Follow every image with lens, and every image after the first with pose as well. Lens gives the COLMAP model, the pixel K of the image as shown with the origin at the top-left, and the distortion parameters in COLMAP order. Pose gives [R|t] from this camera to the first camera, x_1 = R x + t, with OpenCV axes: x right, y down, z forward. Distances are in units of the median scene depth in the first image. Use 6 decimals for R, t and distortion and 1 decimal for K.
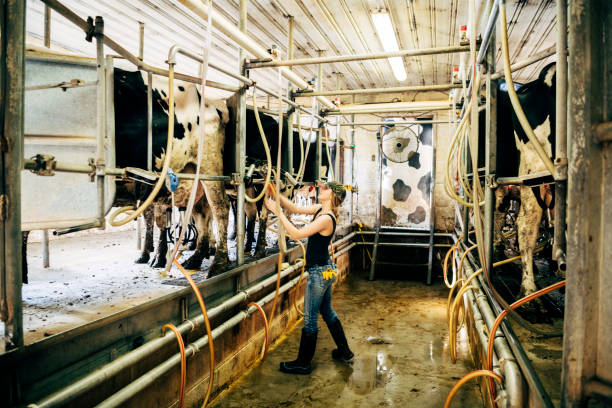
lens RADIAL K [[443.9, 0, 308.1], [0, 443.9, 201.0], [0, 0, 1]] dist [-0.075783, 0.020312]
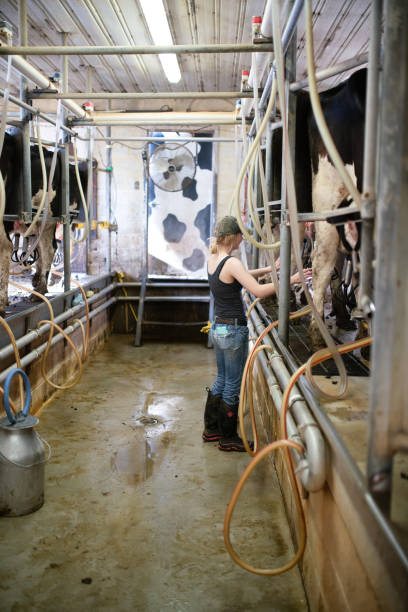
lens RADIAL K [[590.7, 0, 198.7], [0, 590.7, 300.3], [0, 0, 1]] dist [-0.012963, 0.000000]
pose [[0.967281, -0.030338, 0.251888, -0.019357], [0.005690, 0.995169, 0.098011, -0.000348], [-0.253645, -0.093371, 0.962780, -0.027577]]
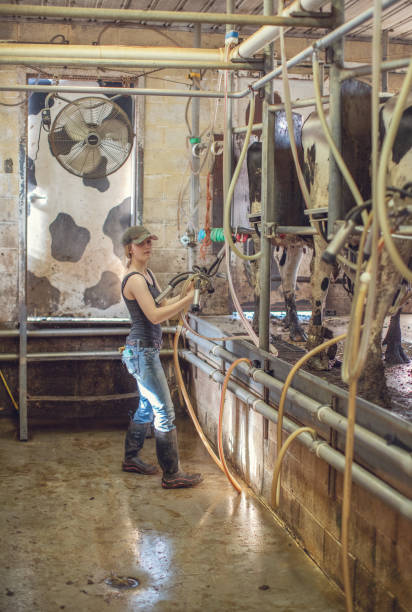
lens RADIAL K [[912.7, 0, 206.4], [0, 912.7, 306.0], [0, 0, 1]] dist [-0.138933, 0.000000]
pose [[0.884186, -0.041744, 0.465267, -0.194211], [0.013867, 0.997906, 0.063179, -0.019926], [-0.466930, -0.049410, 0.882913, 0.171237]]
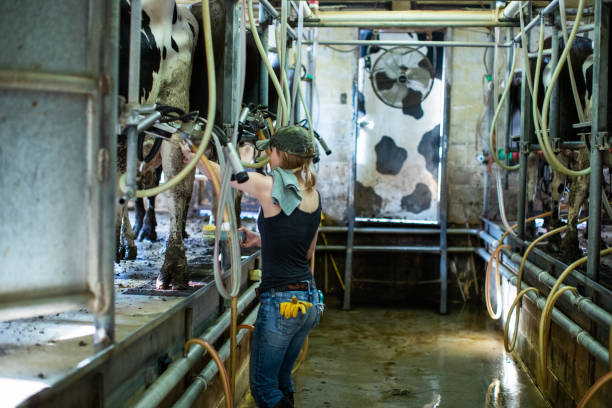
lens RADIAL K [[903.1, 0, 304.0], [0, 903.1, 208.0], [0, 0, 1]] dist [-0.108008, 0.000000]
pose [[0.980143, -0.002755, 0.198272, -0.244978], [-0.003414, 0.999521, 0.030769, 0.015138], [-0.198262, -0.030835, 0.979664, -0.247813]]
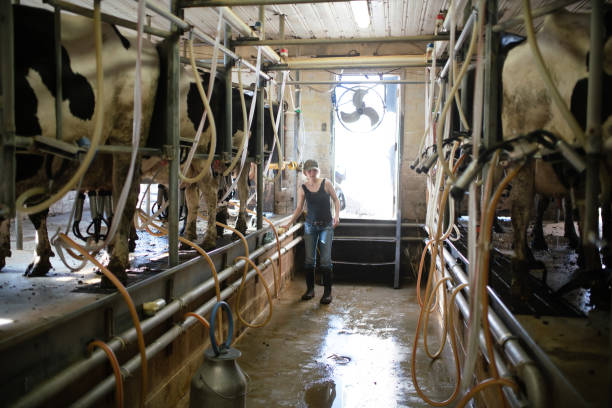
lens RADIAL K [[590.7, 0, 304.6], [0, 590.7, 200.8], [0, 0, 1]] dist [-0.012963, 0.000000]
pose [[0.990296, -0.006786, 0.138812, -0.055858], [0.002930, 0.999605, 0.027968, 0.004371], [-0.138947, -0.027290, 0.989924, -0.036558]]
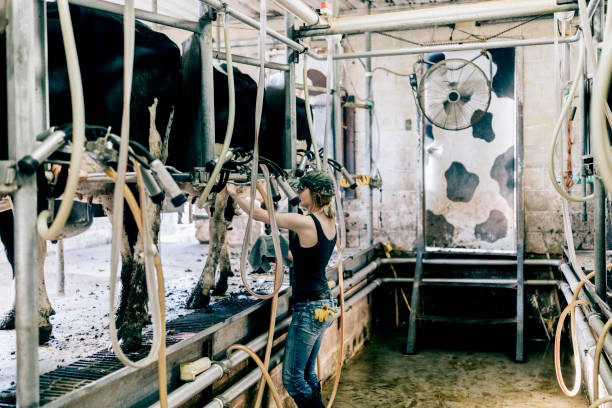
lens RADIAL K [[644.0, 0, 335.5], [0, 644.0, 186.2], [0, 0, 1]] dist [0.039729, 0.000000]
pose [[0.999530, -0.028434, 0.011415, 0.082601], [0.028608, 0.999472, -0.015393, -0.019730], [-0.010971, 0.015712, 0.999816, 0.362499]]
